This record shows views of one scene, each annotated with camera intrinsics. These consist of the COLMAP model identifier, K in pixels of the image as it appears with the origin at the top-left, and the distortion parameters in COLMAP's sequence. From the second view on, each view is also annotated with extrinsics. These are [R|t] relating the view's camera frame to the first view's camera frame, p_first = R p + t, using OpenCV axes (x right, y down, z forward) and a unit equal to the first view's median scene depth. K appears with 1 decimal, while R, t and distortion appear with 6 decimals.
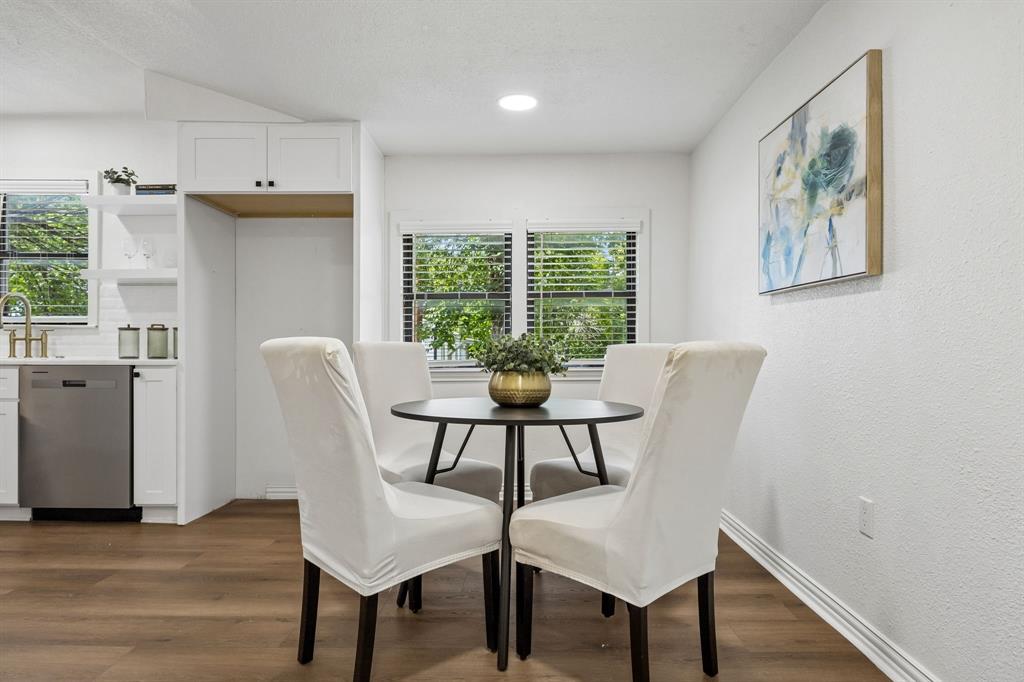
lens RADIAL K [[594.9, 0, 510.9], [0, 594.9, 347.0], [0, 0, 1]] dist [-0.006192, -0.000428]
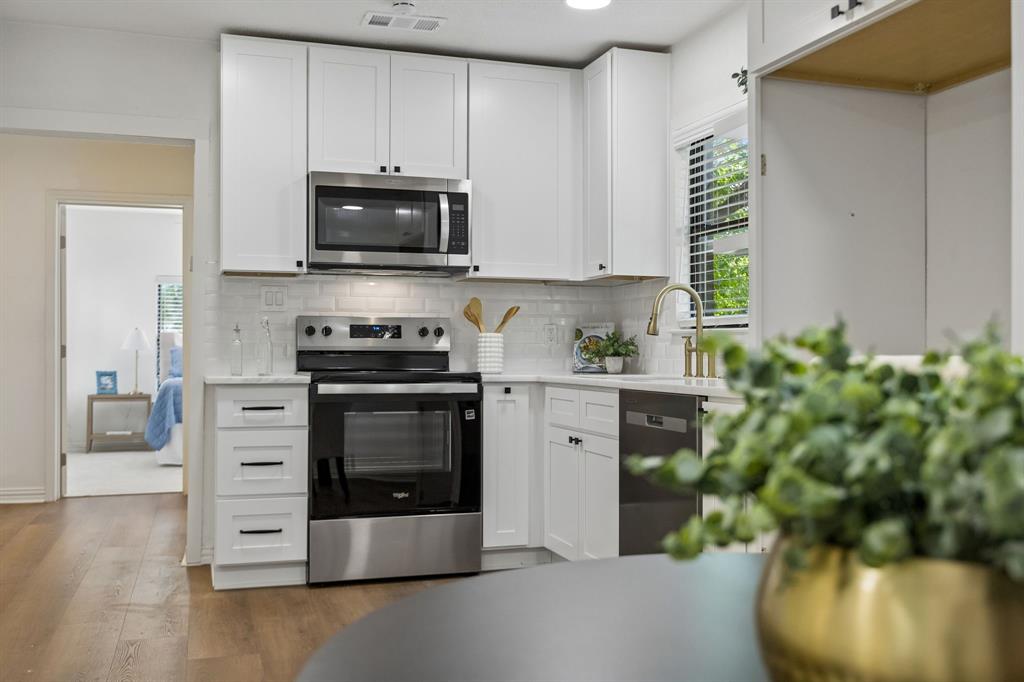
lens RADIAL K [[951.5, 0, 509.1], [0, 951.5, 341.7], [0, 0, 1]] dist [-0.014203, 0.000000]
pose [[0.311181, -0.009235, -0.950306, 0.163554], [-0.003556, 0.999934, -0.010881, -0.010505], [0.950344, 0.006765, 0.311128, 0.465938]]
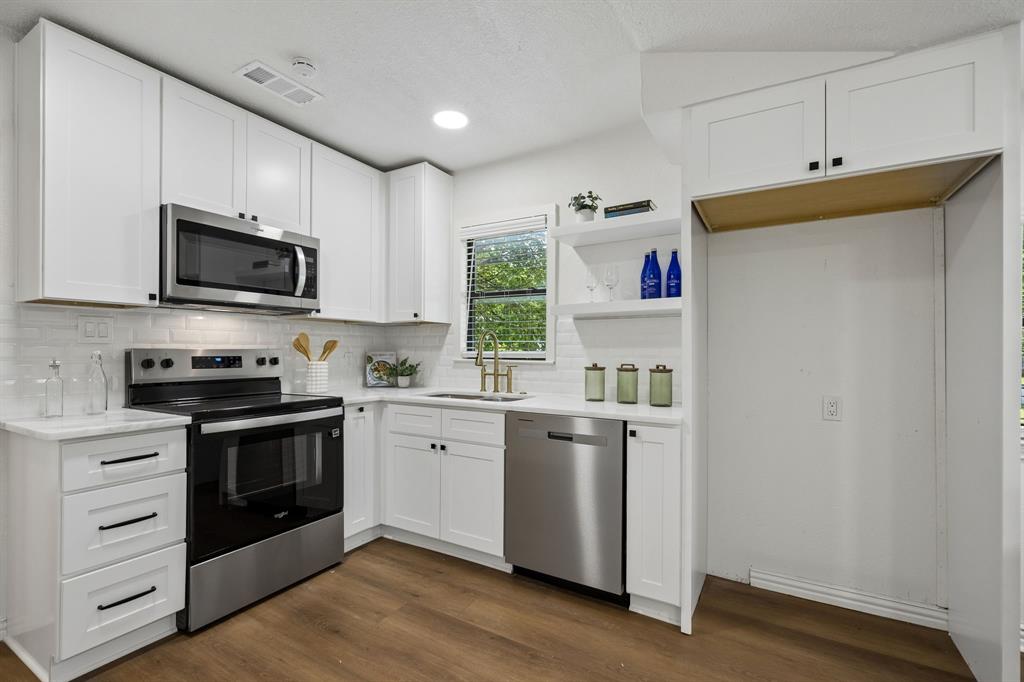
lens RADIAL K [[450.5, 0, 509.2], [0, 450.5, 348.8], [0, 0, 1]] dist [-0.005475, 0.000051]
pose [[0.860316, 0.000346, -0.509761, -0.402903], [-0.003259, 0.999983, -0.004821, -0.056185], [0.509751, 0.005809, 0.860303, 0.338976]]
